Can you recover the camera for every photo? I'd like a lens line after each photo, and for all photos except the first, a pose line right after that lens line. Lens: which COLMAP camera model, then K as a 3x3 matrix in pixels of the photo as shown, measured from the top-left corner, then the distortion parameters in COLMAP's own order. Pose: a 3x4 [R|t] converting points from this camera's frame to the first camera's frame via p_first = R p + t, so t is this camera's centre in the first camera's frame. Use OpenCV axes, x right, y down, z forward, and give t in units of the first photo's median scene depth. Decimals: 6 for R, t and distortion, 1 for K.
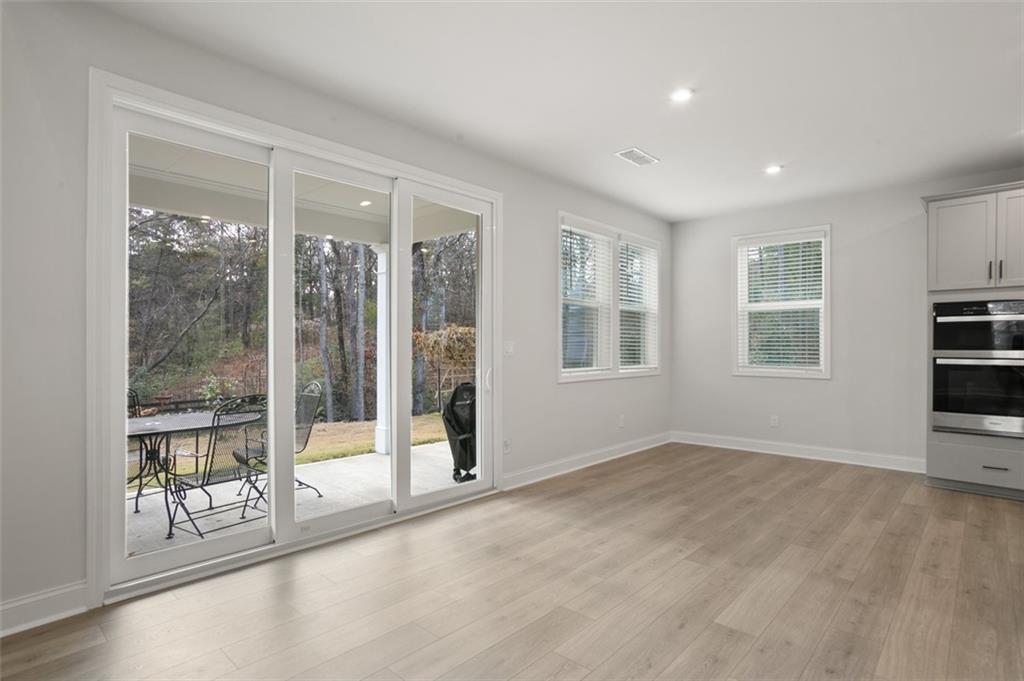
lens RADIAL K [[531.1, 0, 505.9], [0, 531.1, 338.4], [0, 0, 1]] dist [-0.028862, 0.001128]
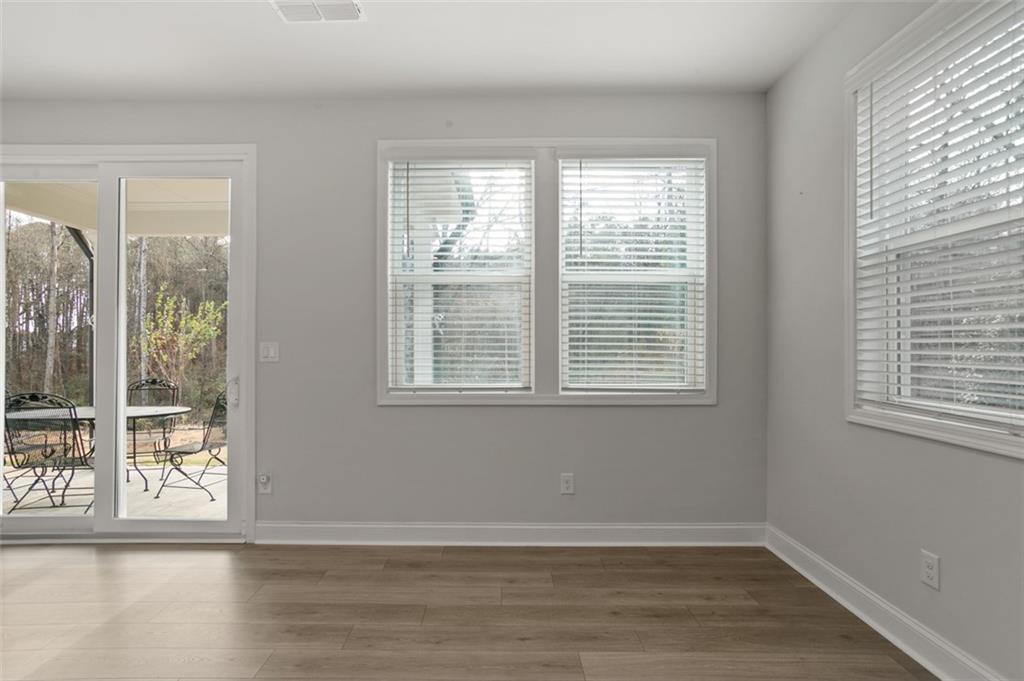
lens RADIAL K [[531.1, 0, 509.7], [0, 531.1, 348.0], [0, 0, 1]] dist [-0.028862, 0.001128]
pose [[0.677476, -0.002840, -0.735539, 0.772633], [0.011352, 0.999914, 0.006596, 0.012667], [0.735457, -0.012818, 0.677450, 0.759599]]
